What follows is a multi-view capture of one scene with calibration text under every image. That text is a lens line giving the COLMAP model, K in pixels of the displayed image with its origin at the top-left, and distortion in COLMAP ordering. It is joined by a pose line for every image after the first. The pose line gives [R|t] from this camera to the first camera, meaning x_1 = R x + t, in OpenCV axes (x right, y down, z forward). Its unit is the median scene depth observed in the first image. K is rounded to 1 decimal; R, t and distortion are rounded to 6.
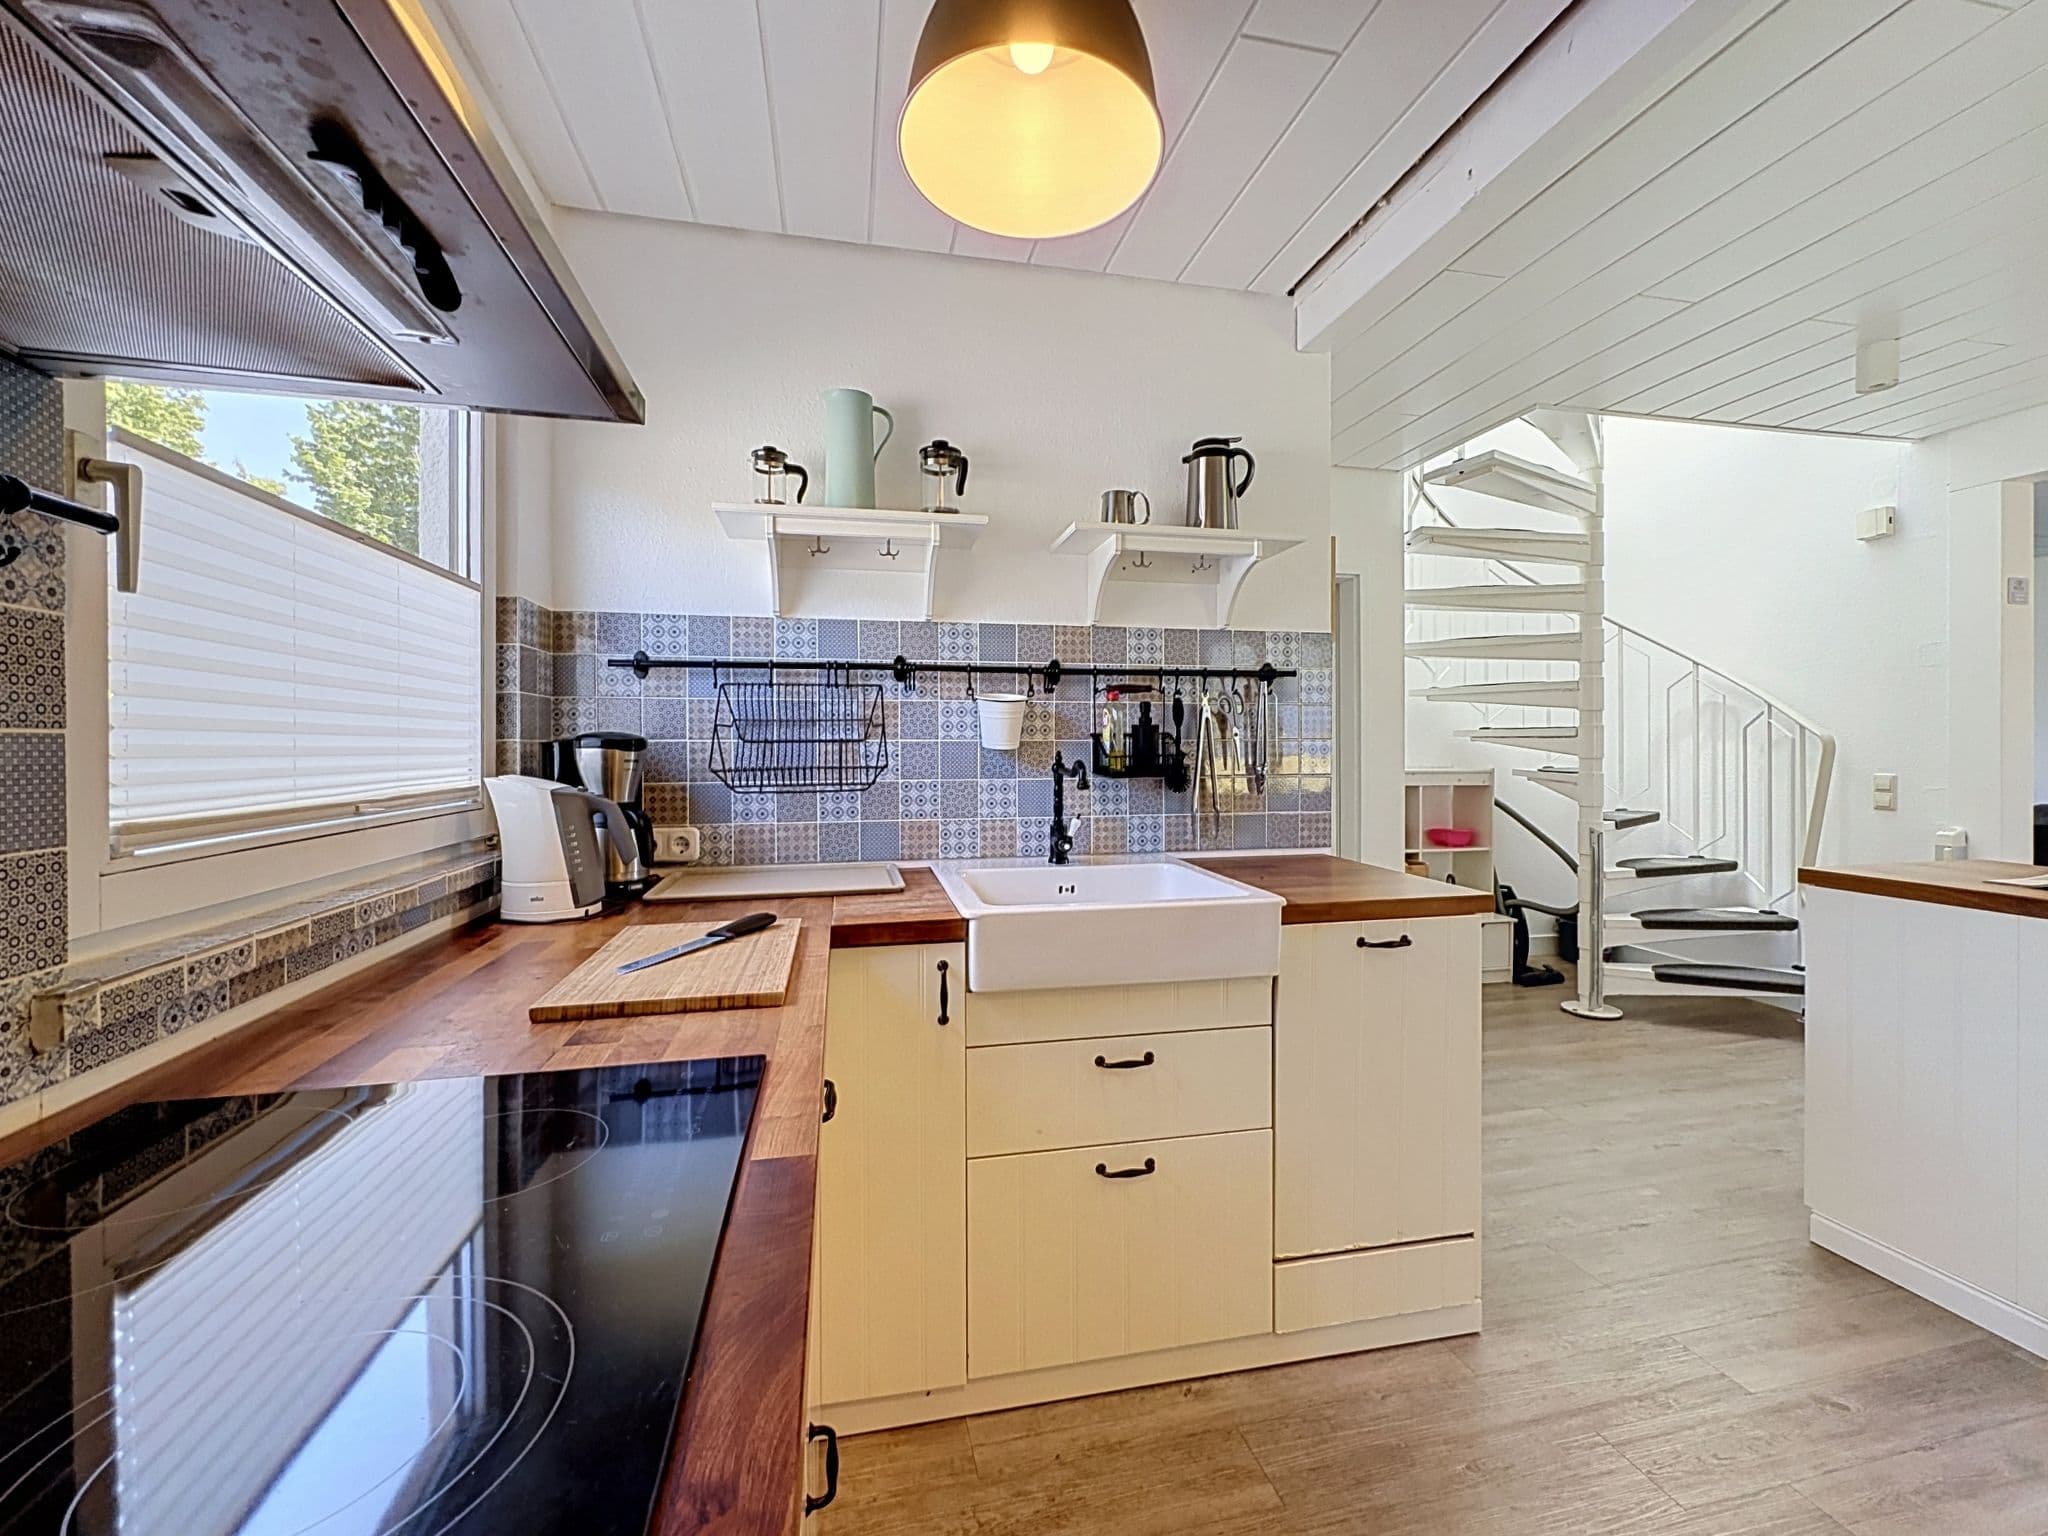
lens RADIAL K [[839.9, 0, 1032.6], [0, 839.9, 752.8], [0, 0, 1]] dist [0.002306, -0.000043]
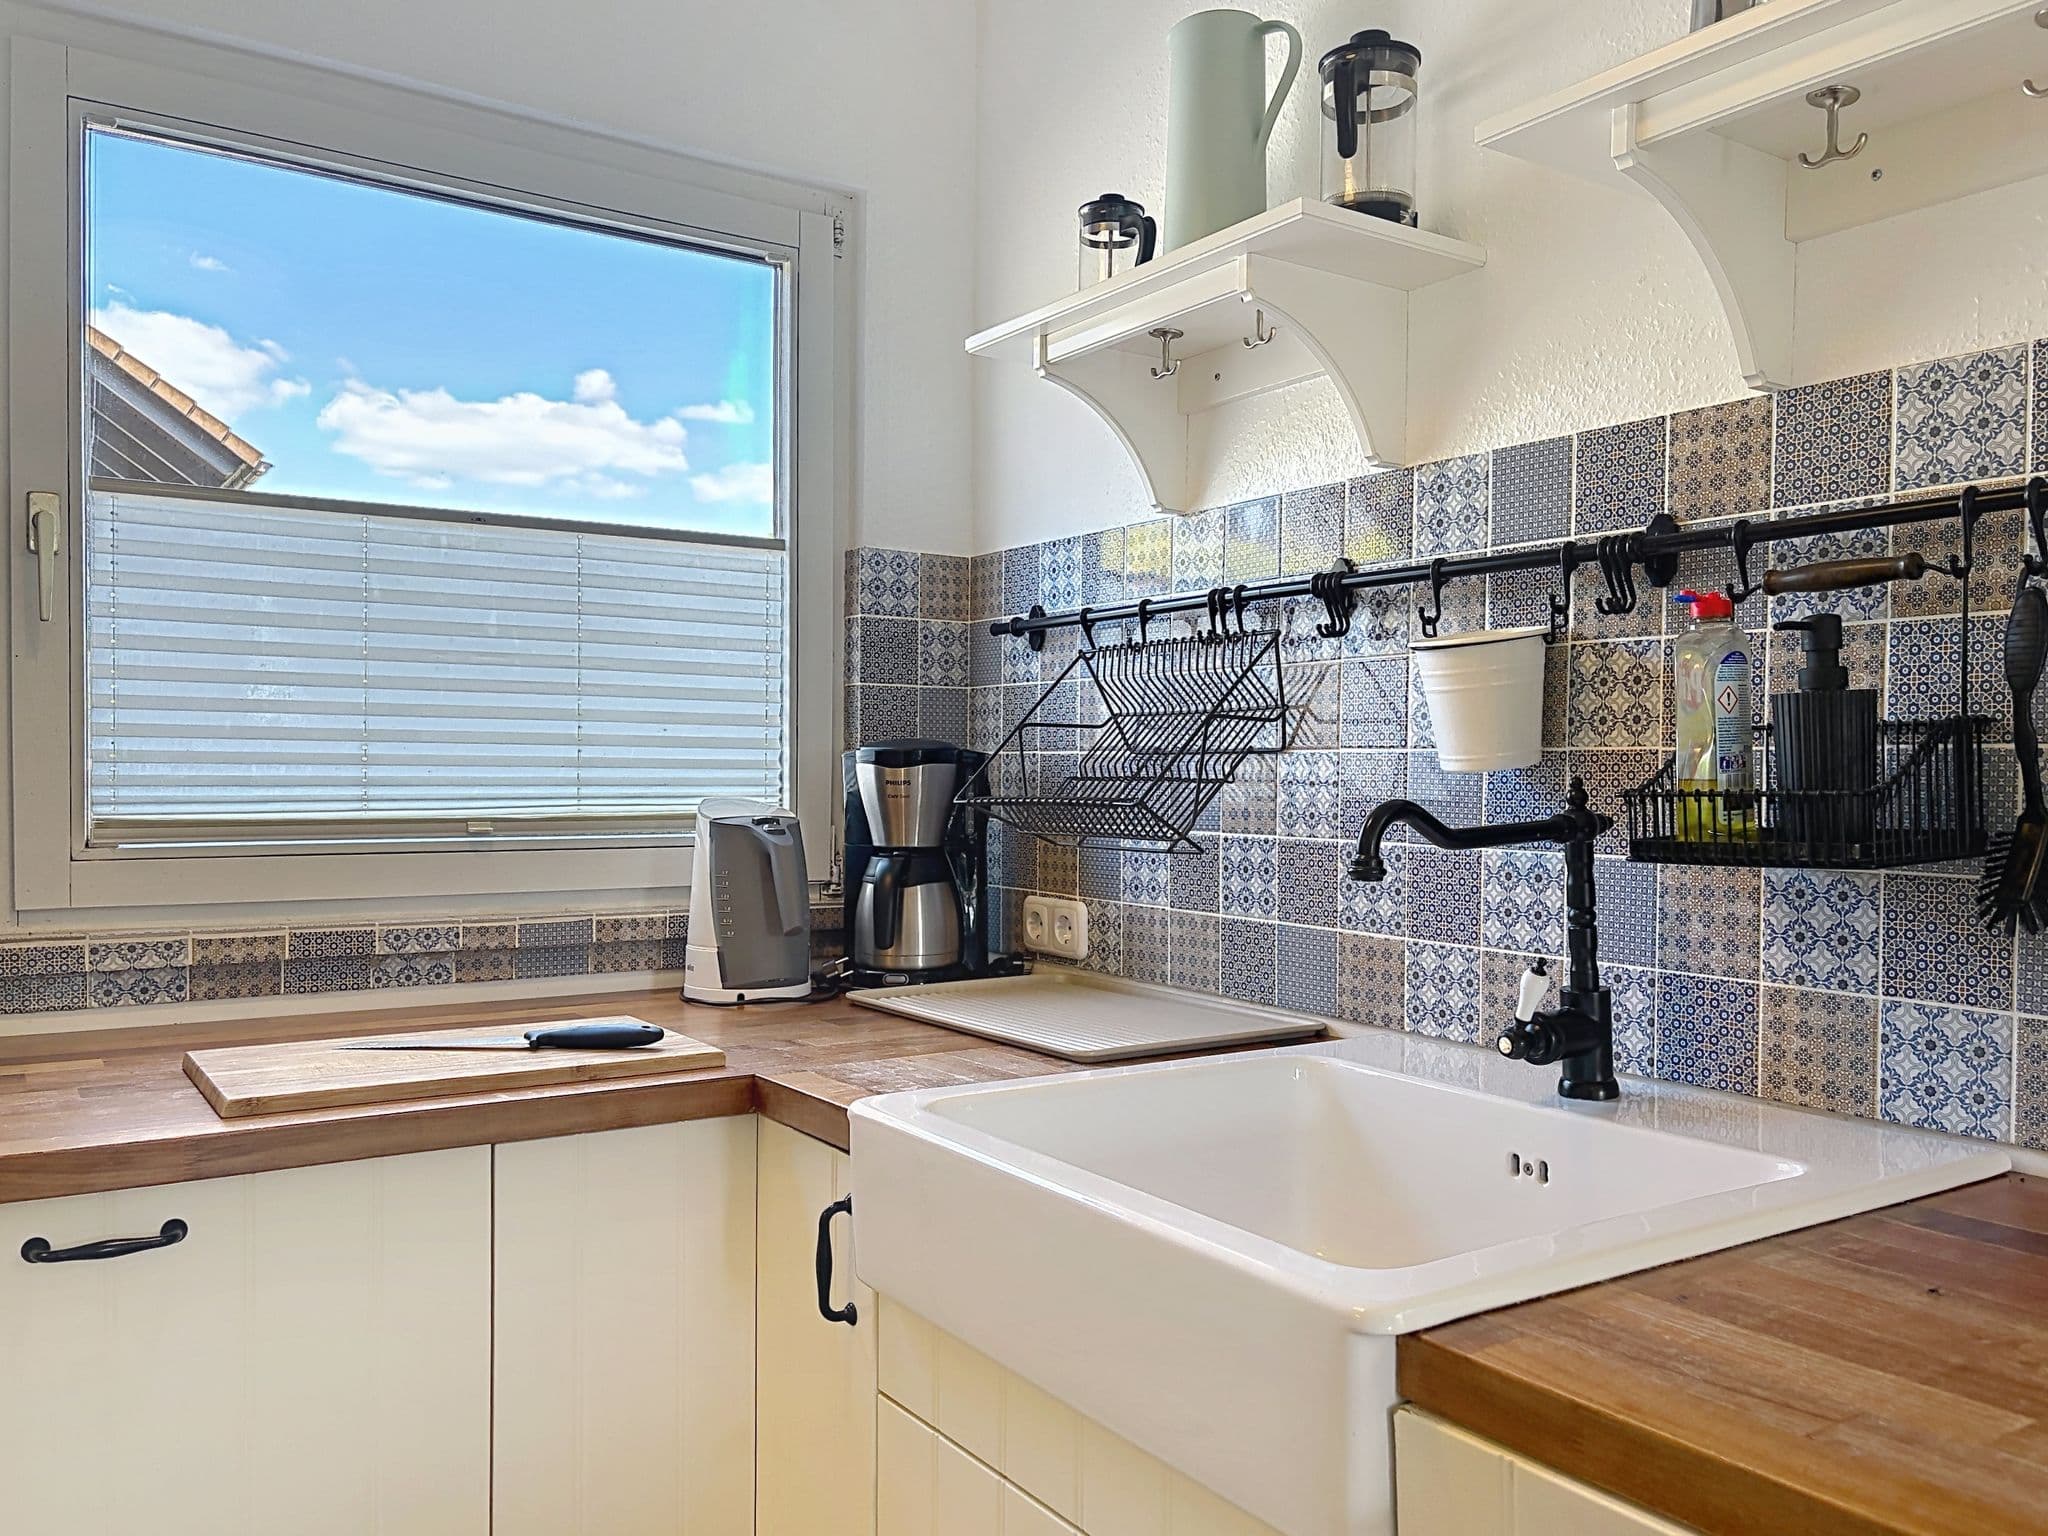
lens RADIAL K [[1604.3, 0, 1043.4], [0, 1604.3, 797.7], [0, 0, 1]] dist [0.046556, -0.052339]
pose [[0.367336, 0.022770, -0.929809, 0.411851], [-0.016175, 0.999705, 0.018092, -0.001732], [0.929948, 0.008394, 0.367596, 0.385810]]
